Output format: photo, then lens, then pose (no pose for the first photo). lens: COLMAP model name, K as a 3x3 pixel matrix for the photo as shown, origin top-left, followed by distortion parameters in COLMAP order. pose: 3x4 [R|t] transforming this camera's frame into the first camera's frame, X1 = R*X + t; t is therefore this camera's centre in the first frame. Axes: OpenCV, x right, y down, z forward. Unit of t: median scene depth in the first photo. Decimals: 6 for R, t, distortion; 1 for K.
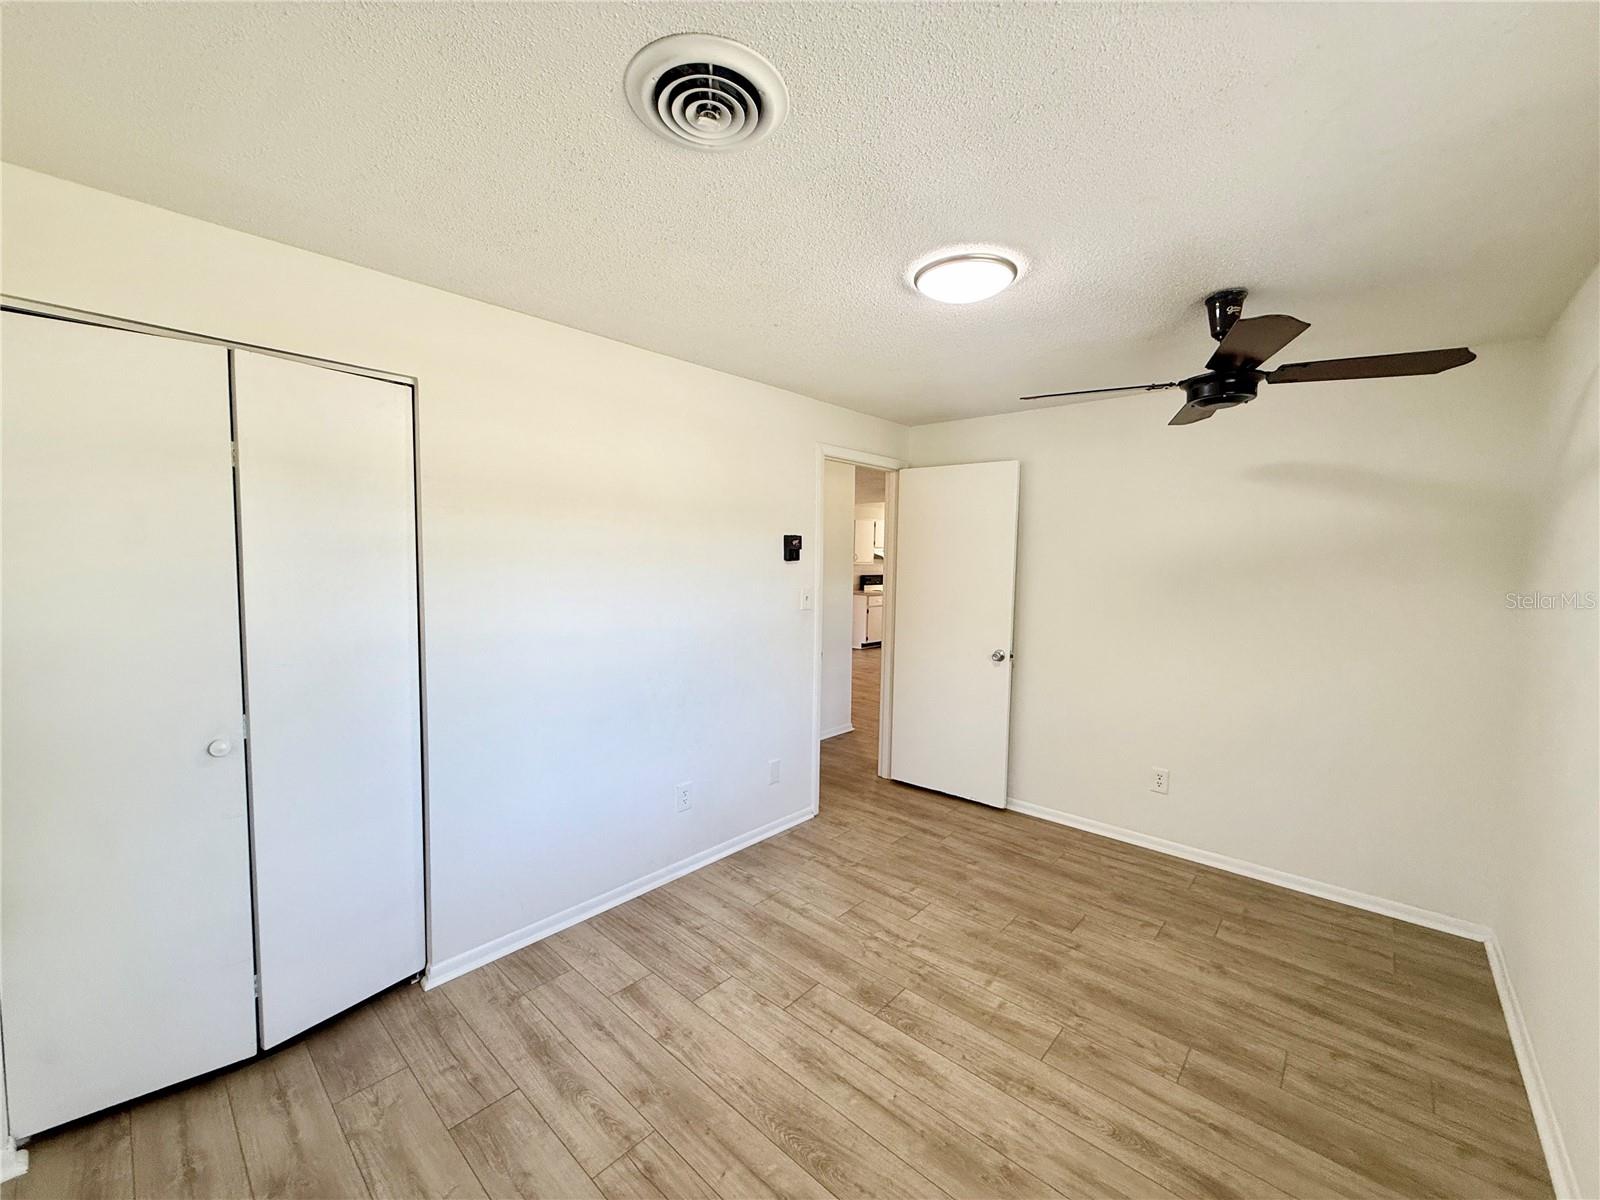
lens RADIAL K [[638.9, 0, 798.5], [0, 638.9, 599.0], [0, 0, 1]] dist [0.000625, 0.000321]
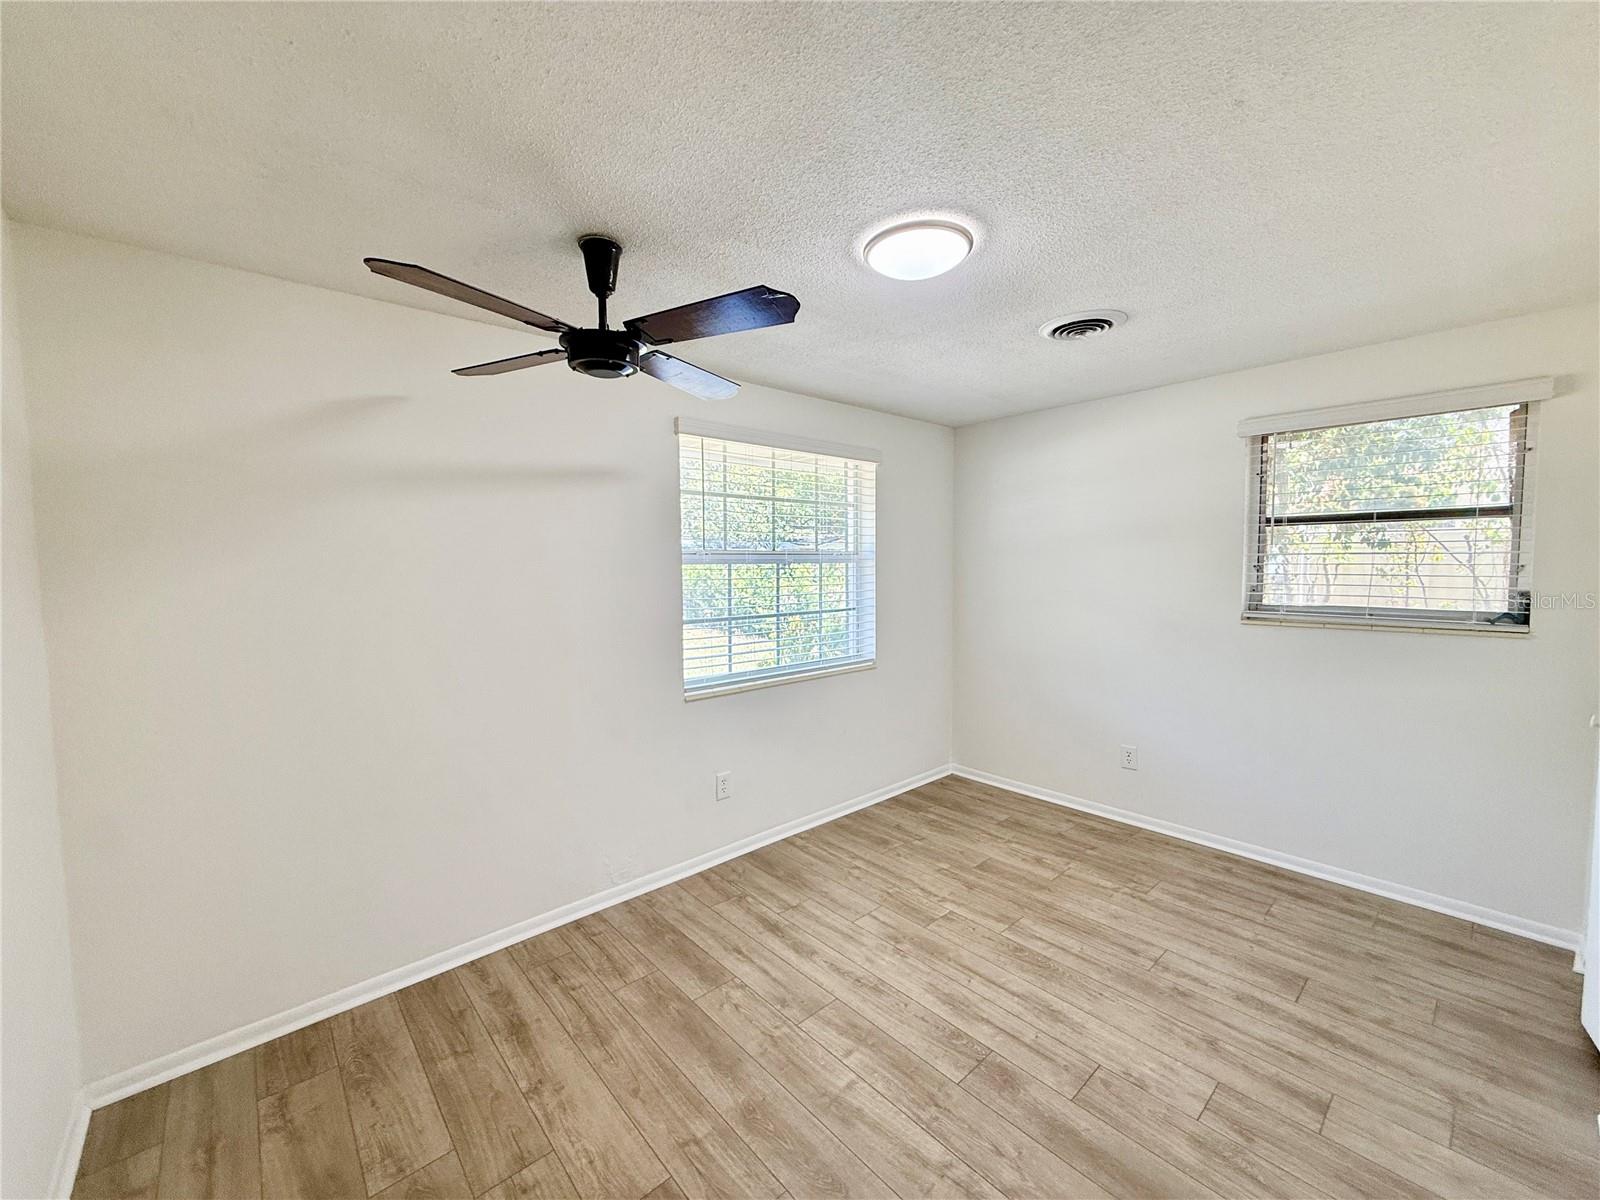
lens RADIAL K [[638.9, 0, 798.5], [0, 638.9, 599.0], [0, 0, 1]] dist [0.000625, 0.000321]
pose [[-0.994464, -0.008424, 0.104738, 0.315529], [0.004845, 0.992045, 0.125791, -0.110508], [-0.104964, 0.125602, -0.986512, 1.908685]]
